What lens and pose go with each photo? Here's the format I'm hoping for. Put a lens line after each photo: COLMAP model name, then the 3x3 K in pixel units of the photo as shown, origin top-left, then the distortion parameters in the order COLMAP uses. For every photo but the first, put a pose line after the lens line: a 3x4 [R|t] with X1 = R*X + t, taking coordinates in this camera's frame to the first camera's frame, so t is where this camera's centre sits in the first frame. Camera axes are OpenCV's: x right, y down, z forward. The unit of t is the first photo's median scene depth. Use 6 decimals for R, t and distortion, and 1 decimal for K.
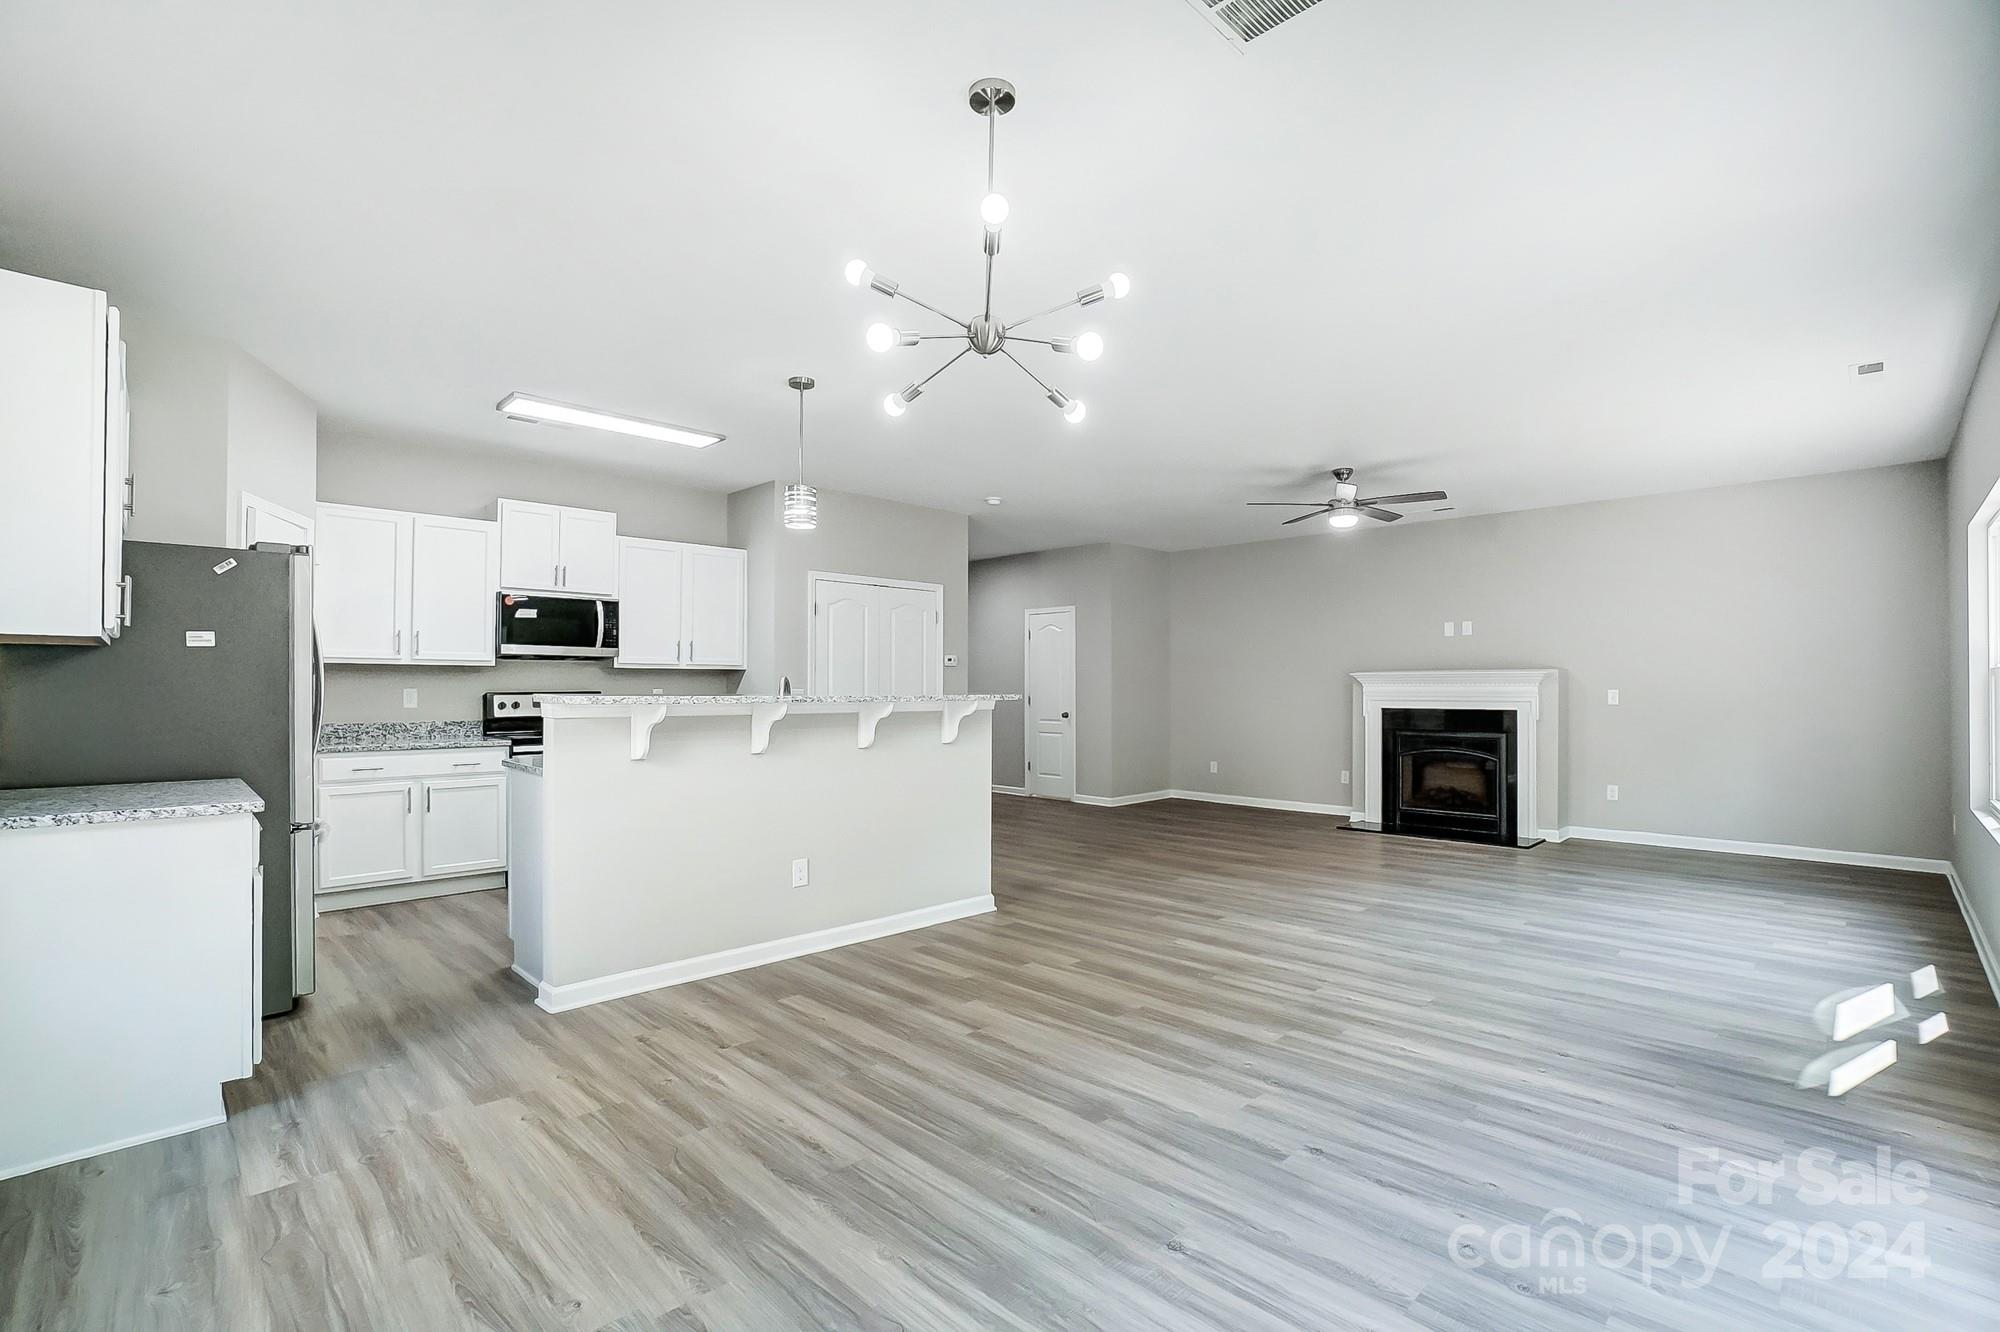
lens RADIAL K [[910.1, 0, 1010.0], [0, 910.1, 664.6], [0, 0, 1]] dist [-0.062520, -0.000310]
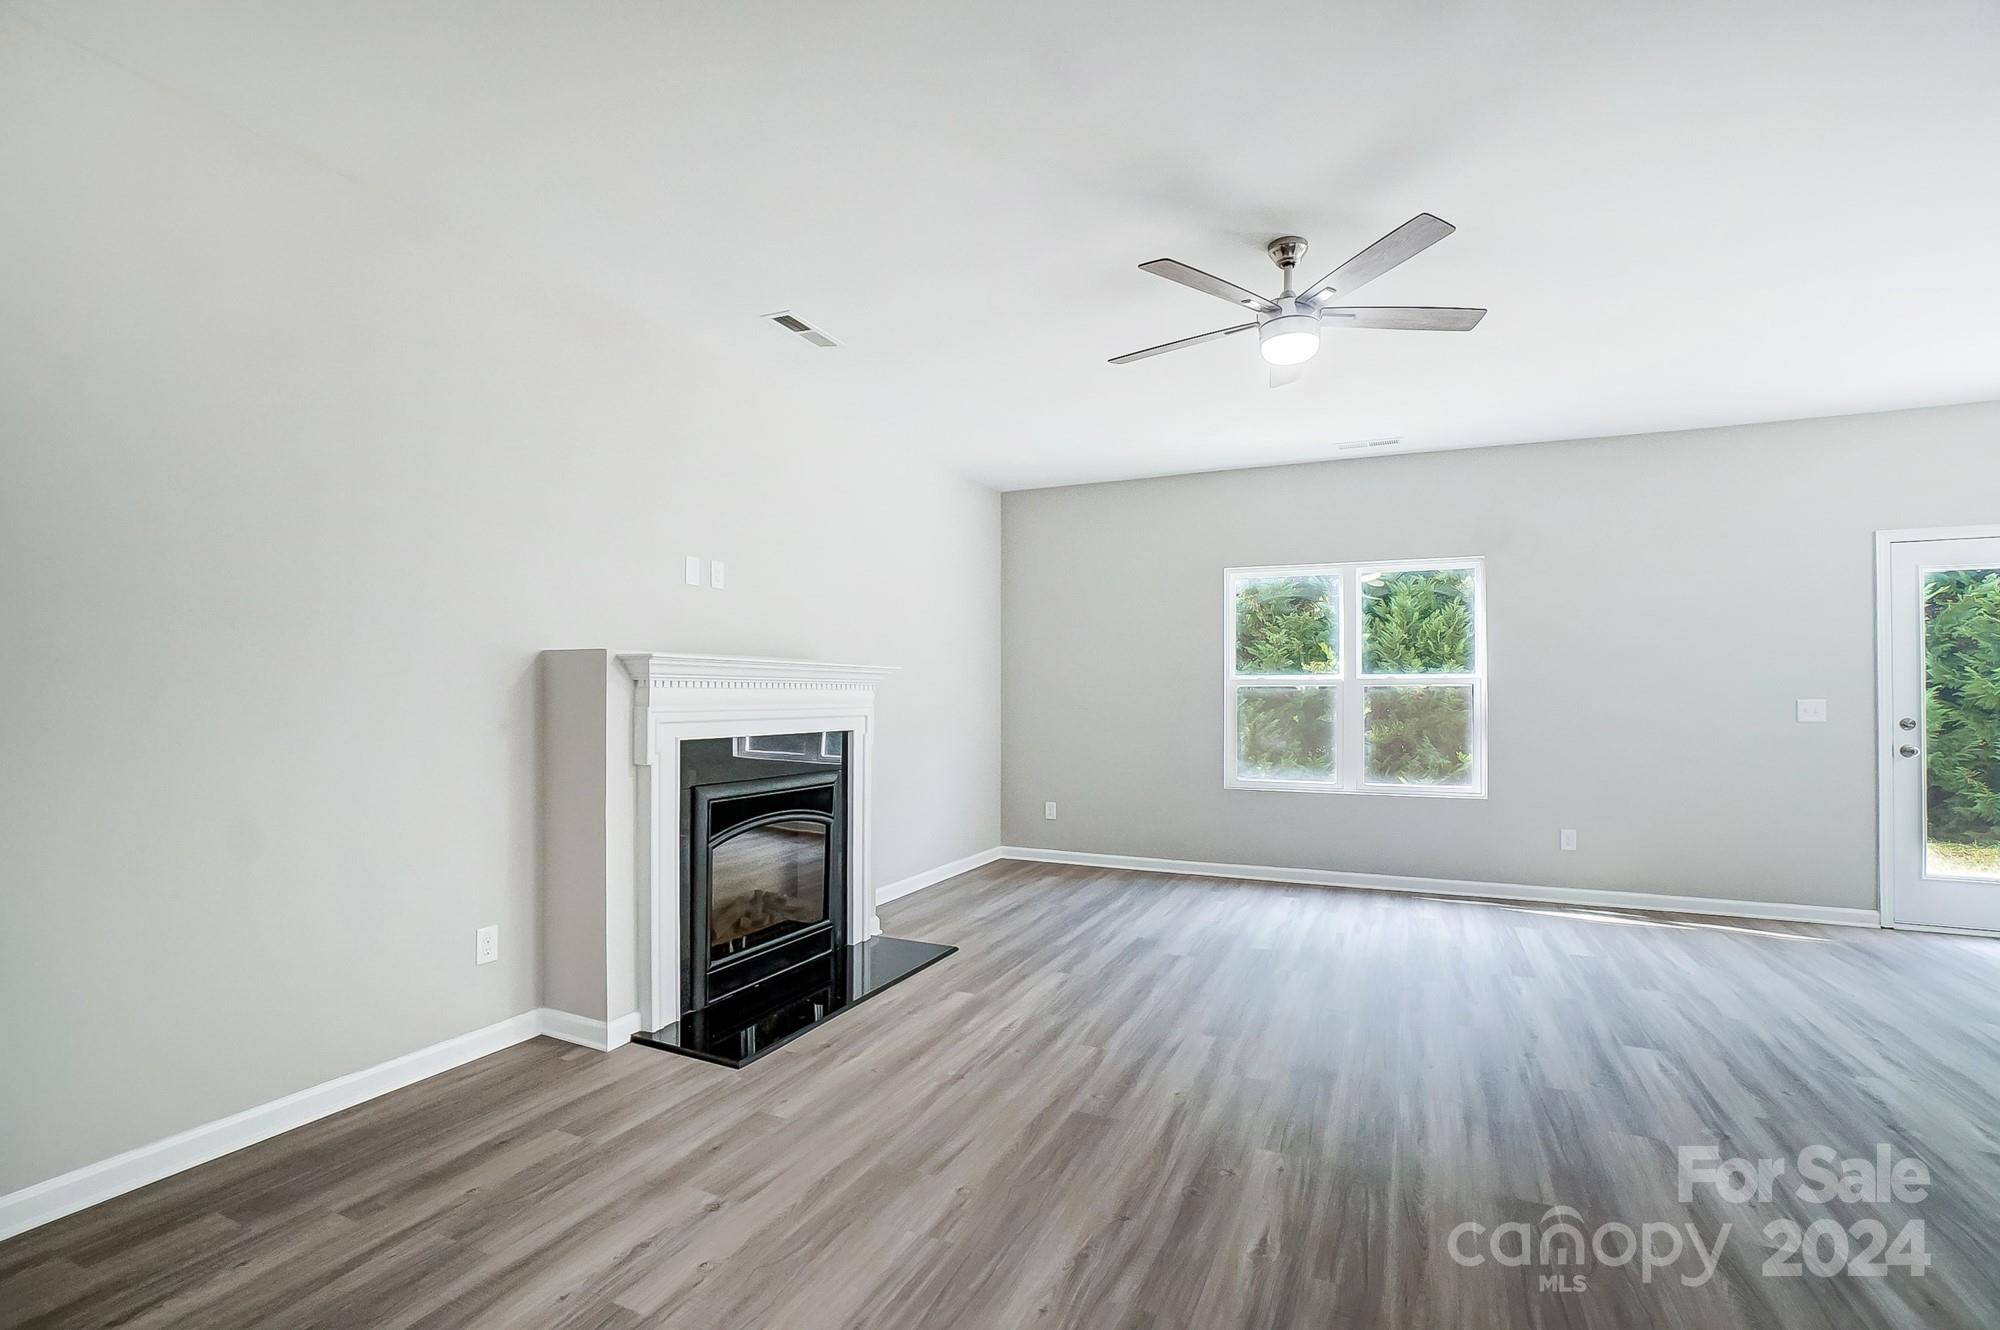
lens RADIAL K [[890.3, 0, 1003.4], [0, 890.3, 693.2], [0, 0, 1]] dist [-0.019218, -0.000004]
pose [[-0.337188, -0.004084, 0.941429, -0.029695], [-0.028816, 0.999567, -0.005985, 0.035417], [-0.940996, -0.029146, -0.337159, 1.420495]]
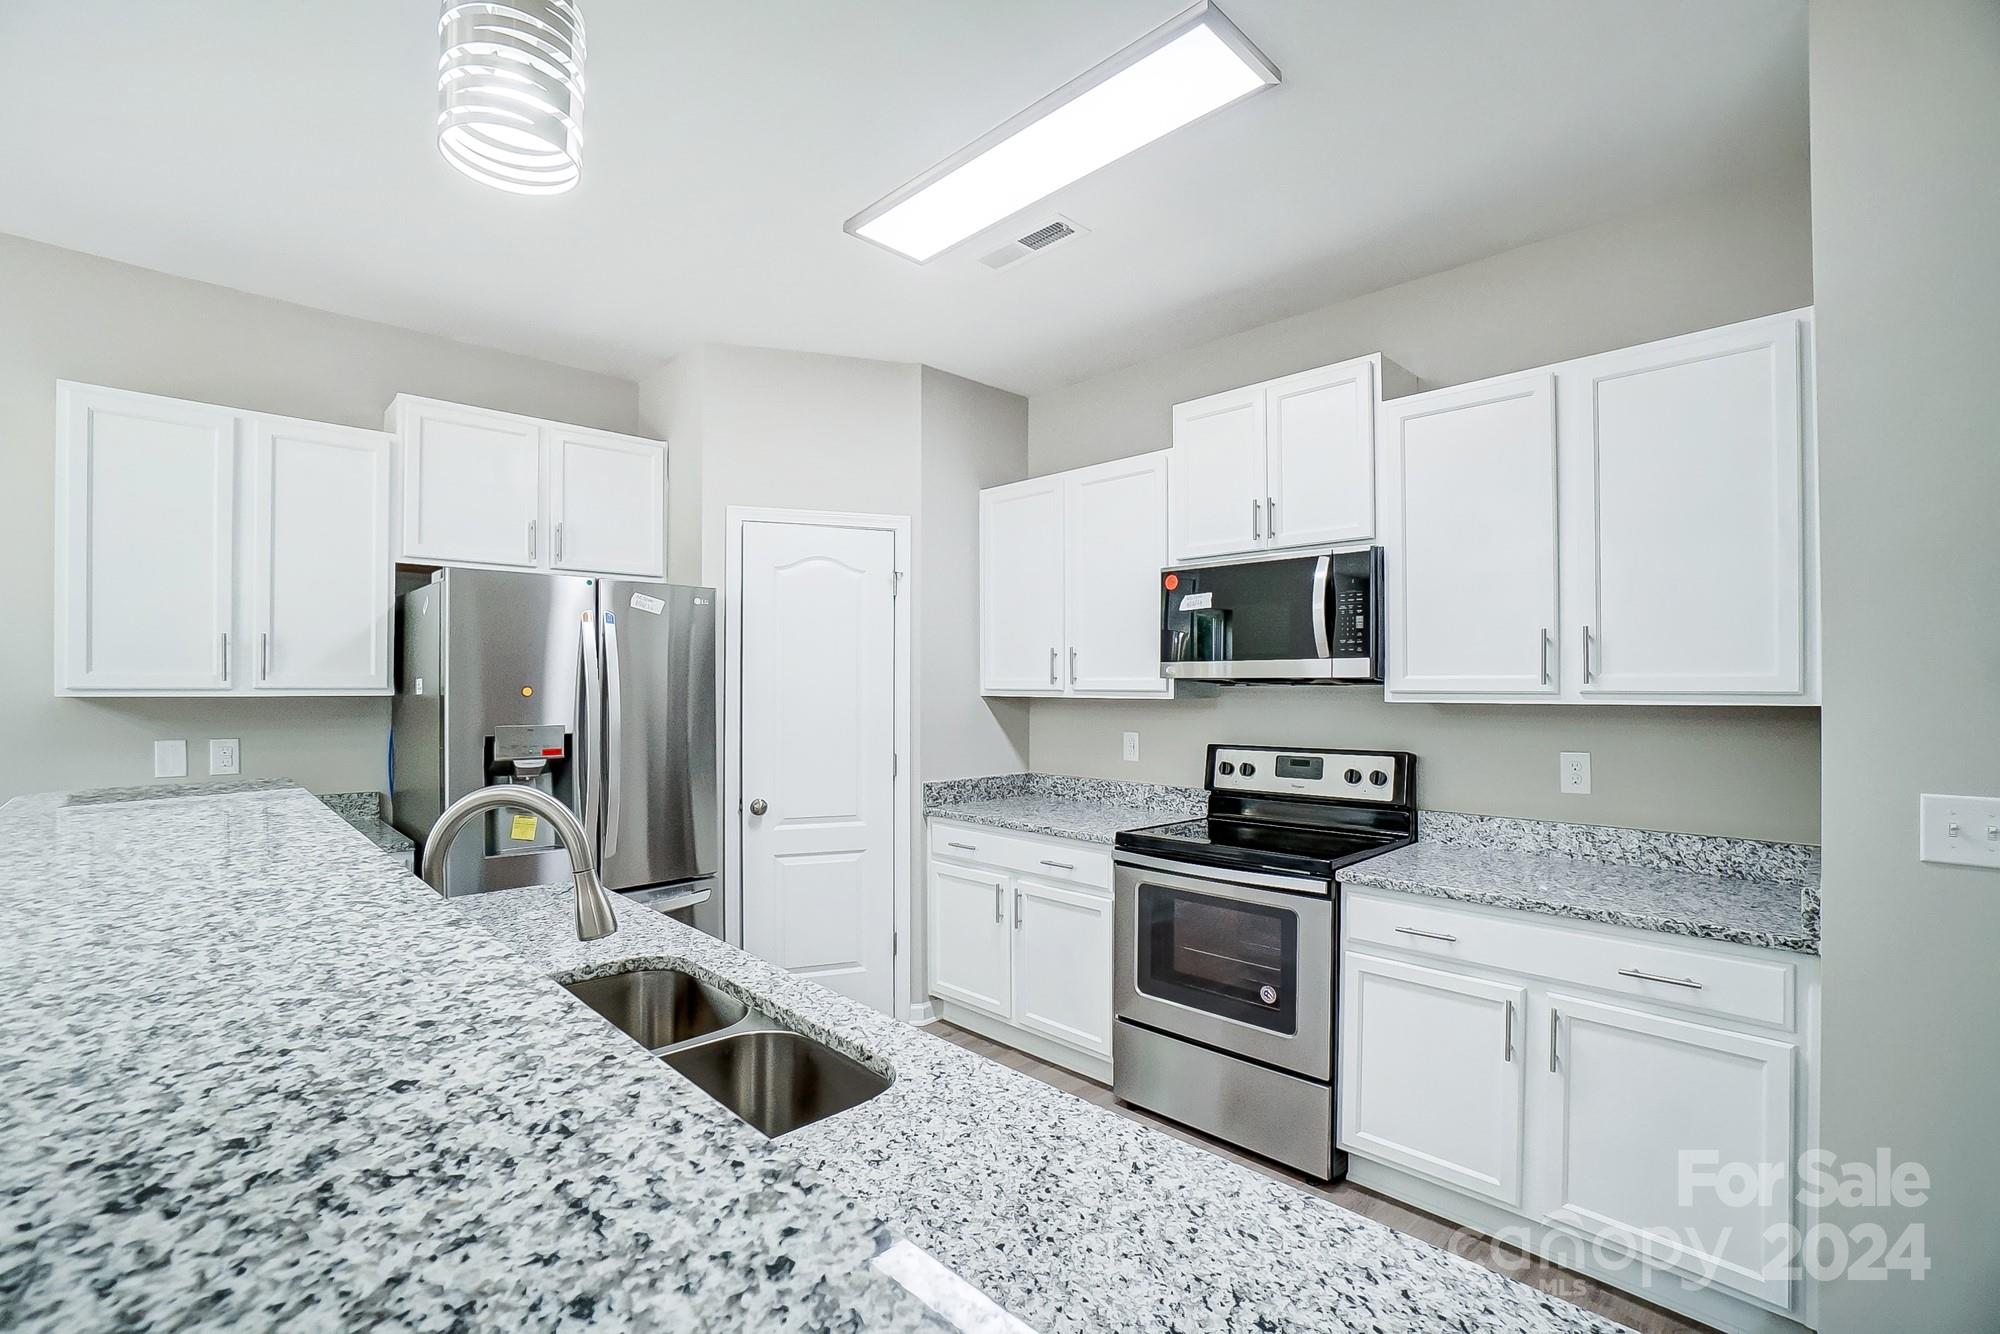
lens RADIAL K [[874.3, 0, 996.9], [0, 874.3, 681.7], [0, 0, 1]] dist [-0.049802, 0.000065]
pose [[-0.019124, -0.009735, -0.999770, -0.014063], [0.019626, 0.999756, -0.010111, -0.006220], [0.999624, -0.019814, -0.018928, 0.872880]]
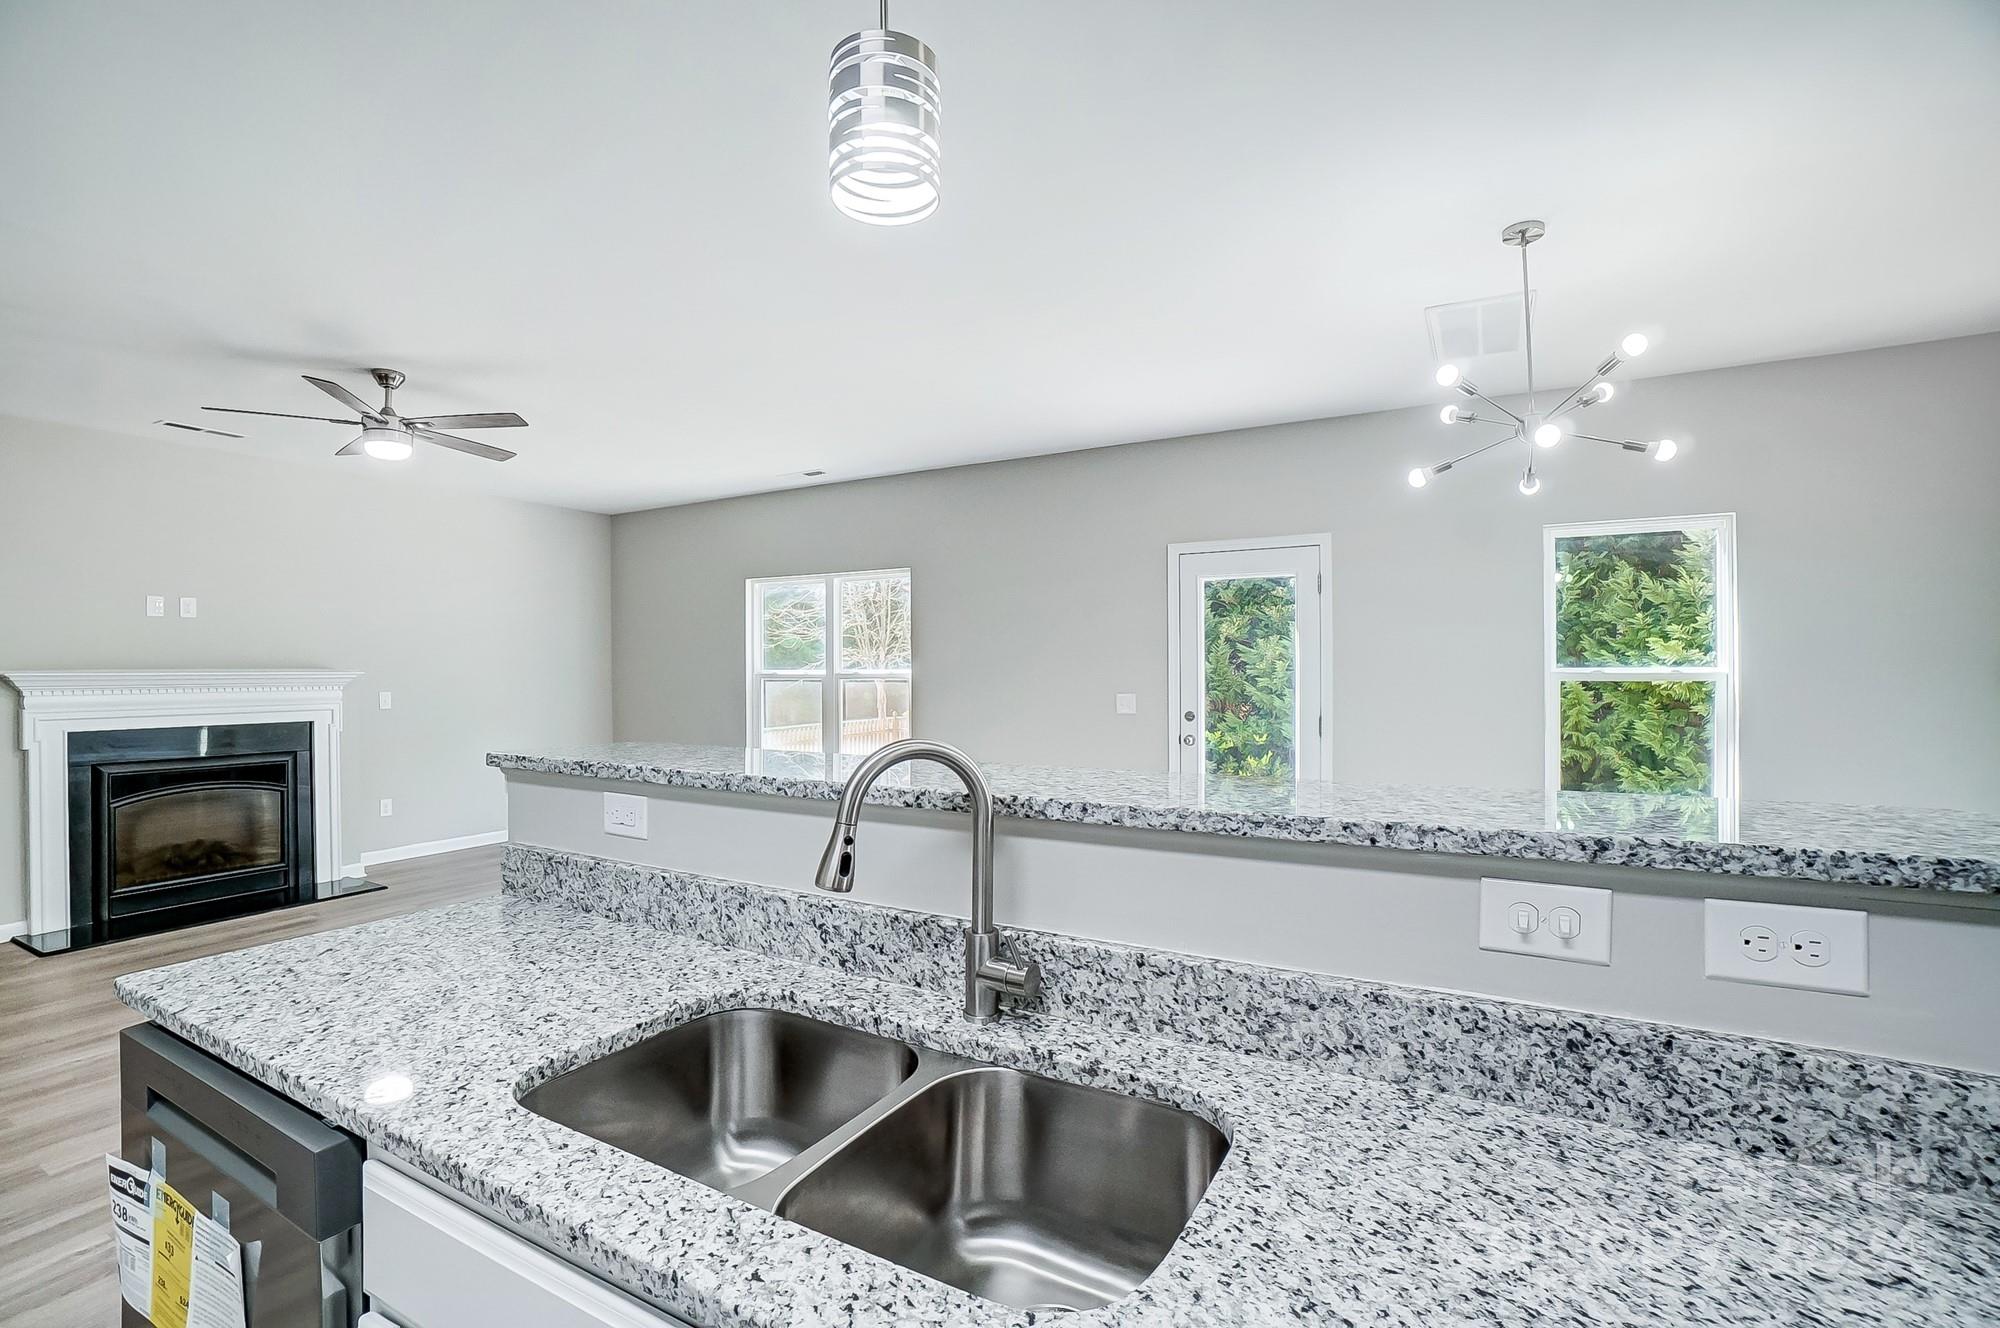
lens RADIAL K [[889.6, 0, 1003.3], [0, 889.6, 675.9], [0, 0, 1]] dist [-0.064195, 0.022877]
pose [[-0.253587, -0.007571, 0.967283, -0.395380], [-0.022655, 0.999742, 0.001886, -0.004405], [-0.967047, -0.021436, -0.253693, 0.783814]]
